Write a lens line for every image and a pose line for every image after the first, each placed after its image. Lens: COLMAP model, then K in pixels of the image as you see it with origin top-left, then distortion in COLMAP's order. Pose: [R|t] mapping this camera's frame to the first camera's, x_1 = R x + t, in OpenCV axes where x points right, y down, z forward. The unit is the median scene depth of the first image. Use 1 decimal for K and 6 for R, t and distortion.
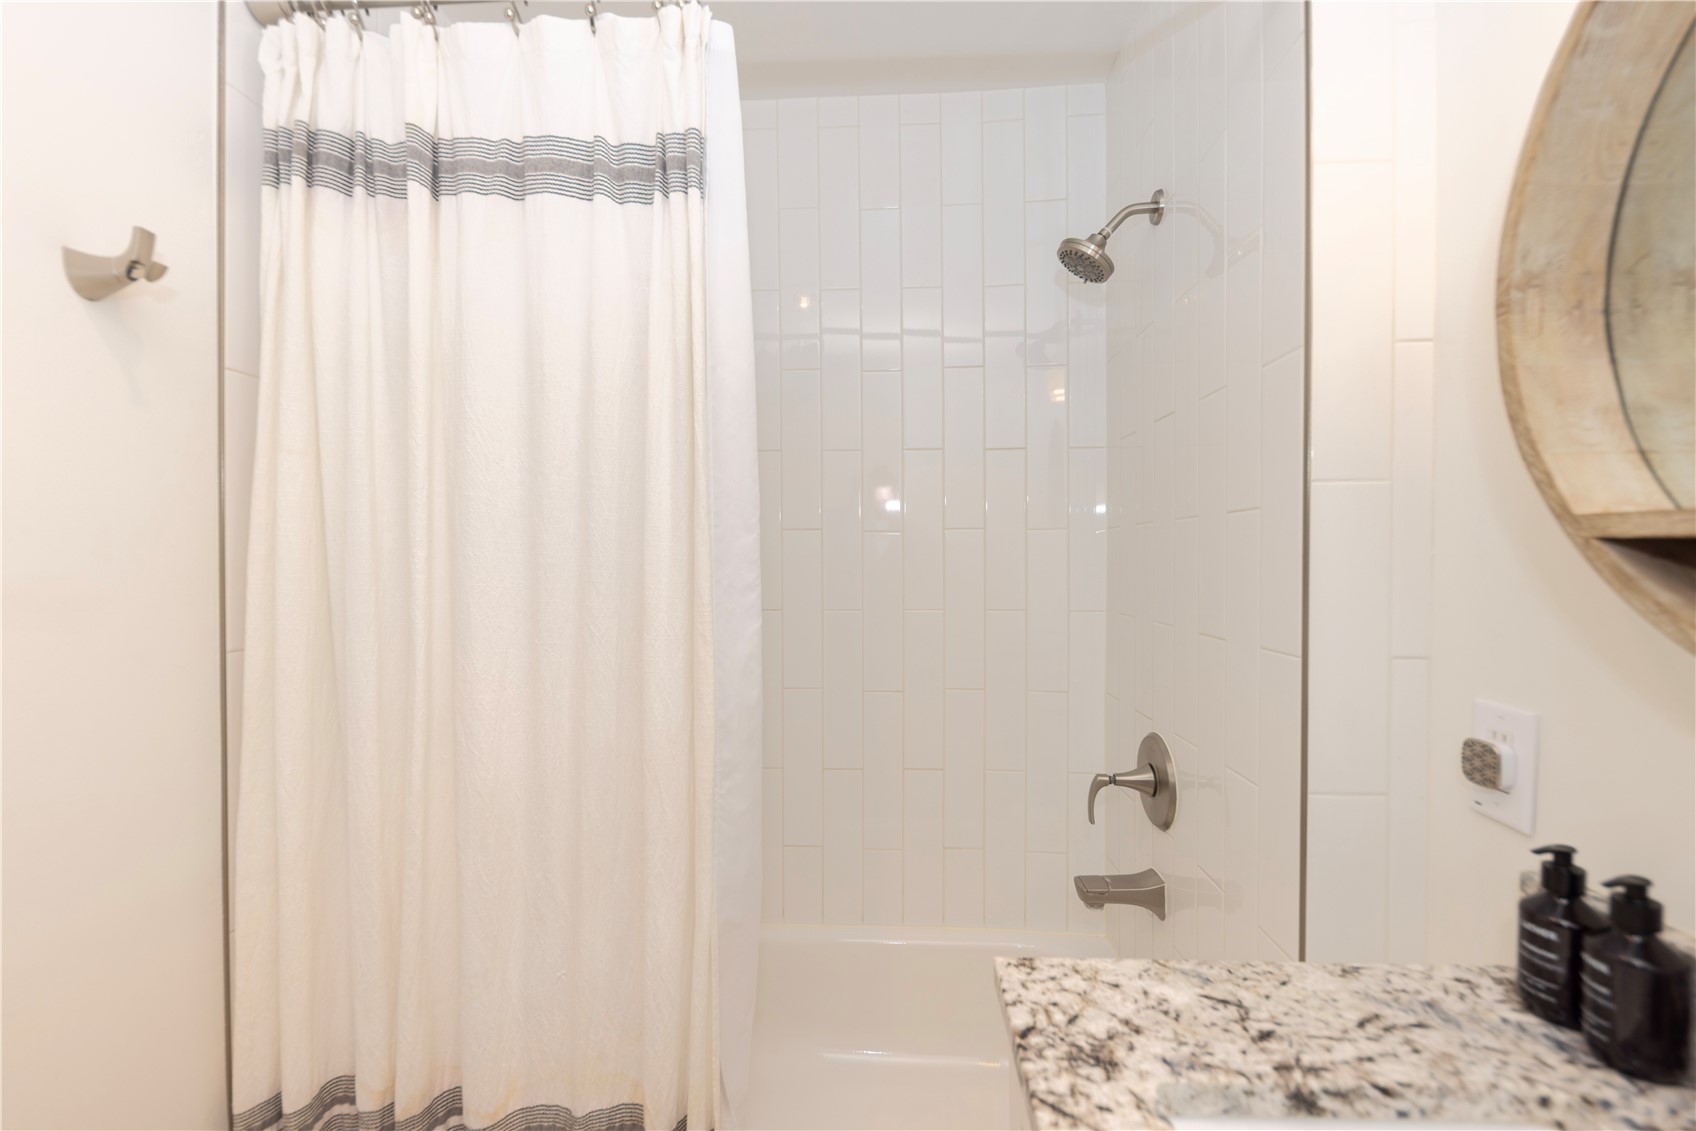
lens RADIAL K [[698.5, 0, 847.2], [0, 698.5, 583.7], [0, 0, 1]] dist [0.001317, -0.007970]
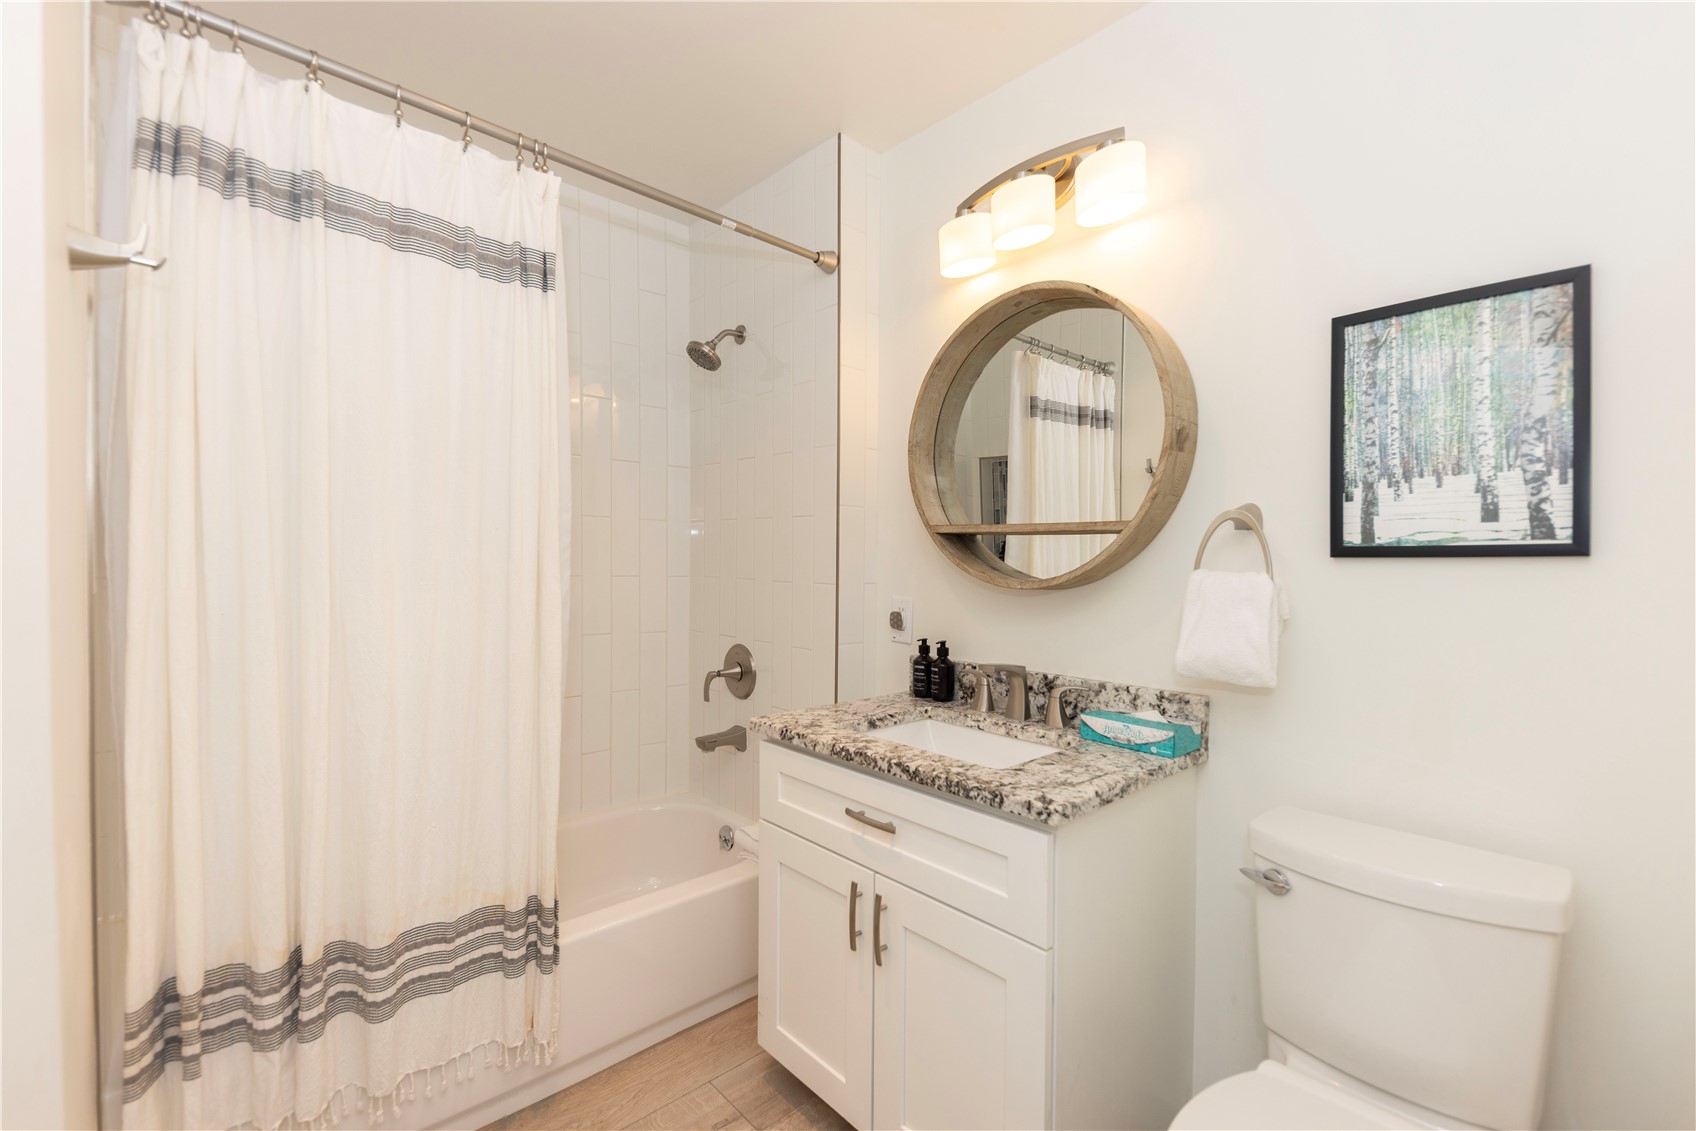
lens RADIAL K [[698.5, 0, 847.2], [0, 698.5, 583.7], [0, 0, 1]] dist [0.001317, -0.007970]
pose [[0.704859, -0.012591, 0.709235, -0.837694], [0.005442, 0.999909, 0.012343, 0.071475], [-0.709326, -0.004841, 0.704864, -0.554439]]
